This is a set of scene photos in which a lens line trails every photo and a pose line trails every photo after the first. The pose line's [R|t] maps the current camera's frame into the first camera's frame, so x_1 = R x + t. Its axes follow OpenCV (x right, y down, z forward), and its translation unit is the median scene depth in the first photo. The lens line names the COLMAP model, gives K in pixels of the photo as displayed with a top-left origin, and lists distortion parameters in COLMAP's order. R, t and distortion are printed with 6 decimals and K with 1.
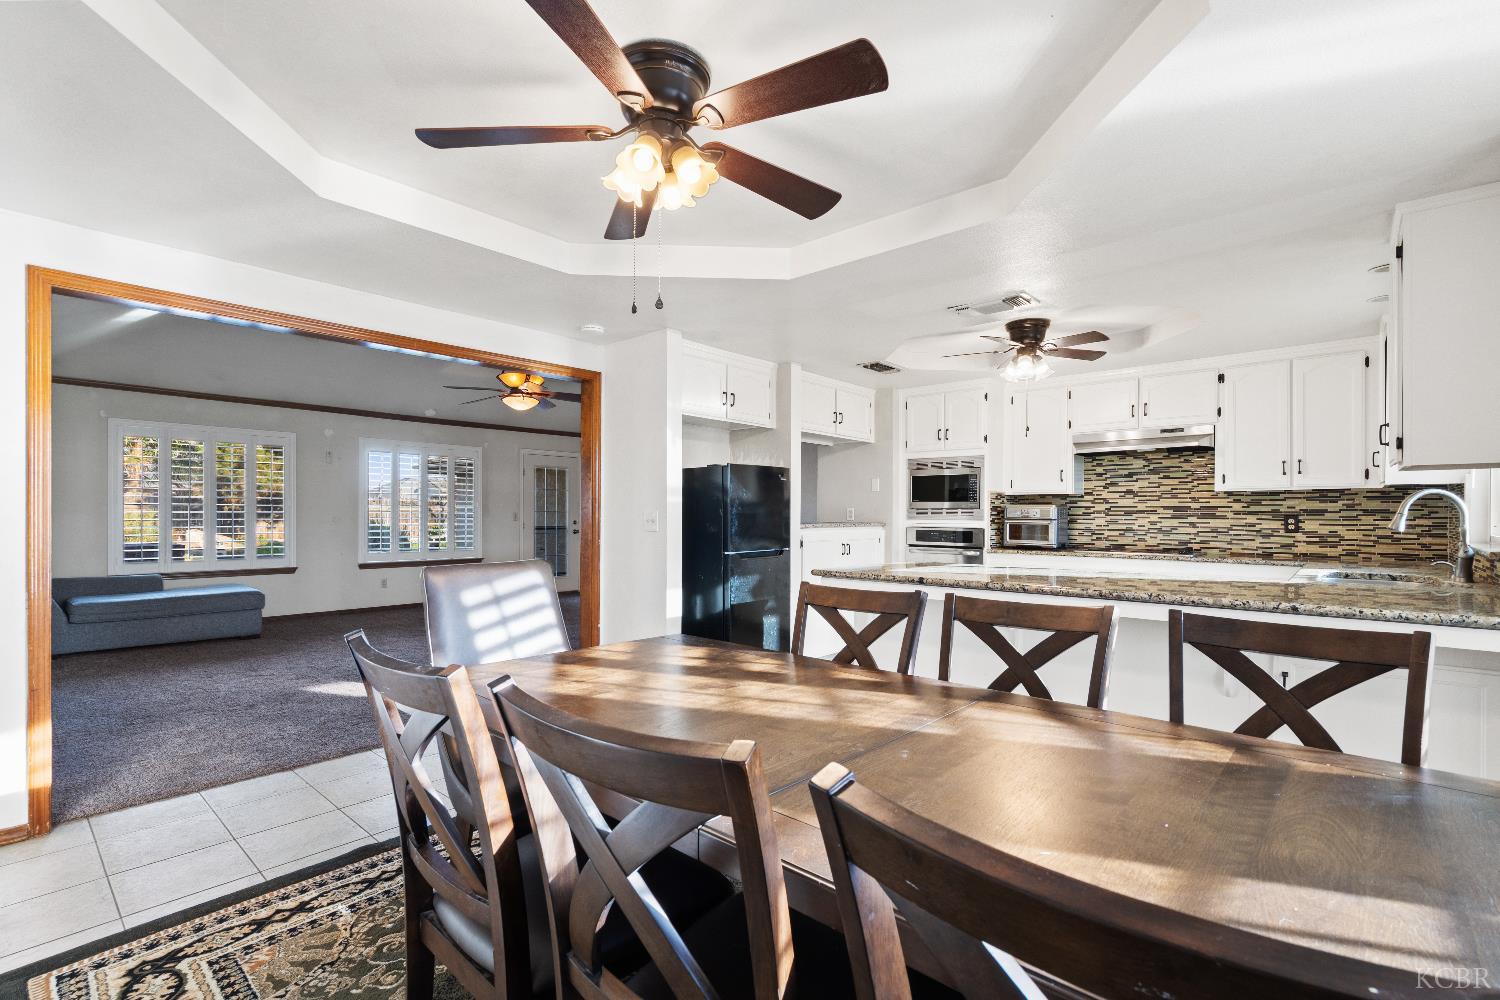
lens RADIAL K [[688.6, 0, 758.4], [0, 688.6, 510.9], [0, 0, 1]] dist [-0.003394, 0.003259]
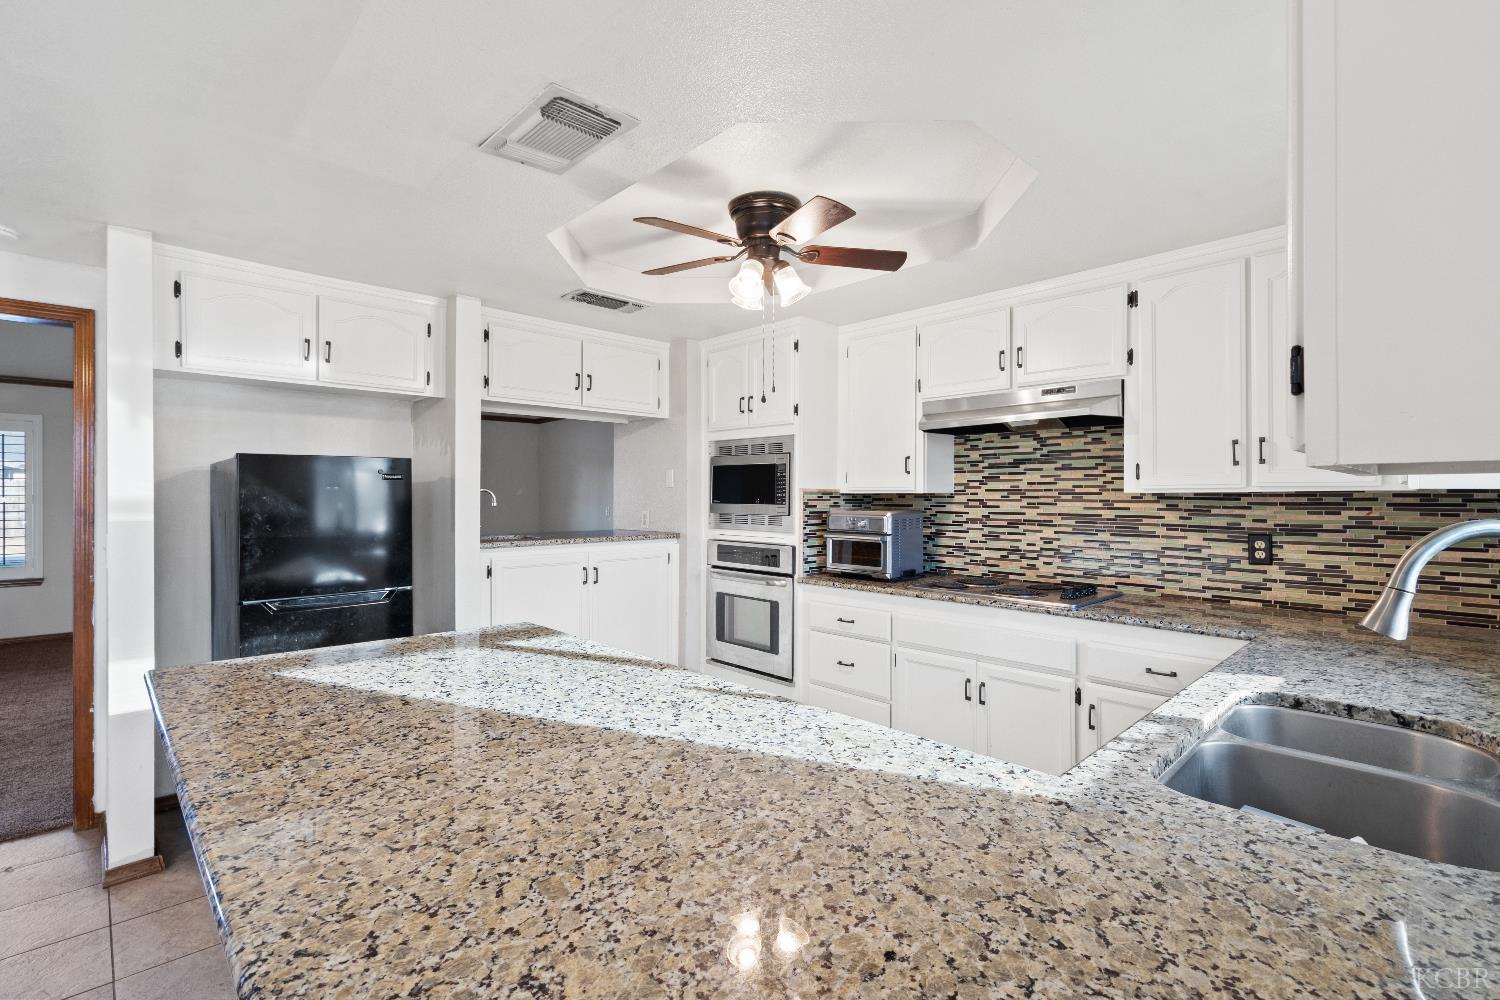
lens RADIAL K [[688.6, 0, 762.4], [0, 688.6, 490.8], [0, 0, 1]] dist [-0.003394, 0.003259]
pose [[0.997042, -0.003126, -0.076800, 0.369327], [0.002979, 0.999994, -0.002022, -0.027419], [0.076806, 0.001787, 0.997044, 0.361187]]
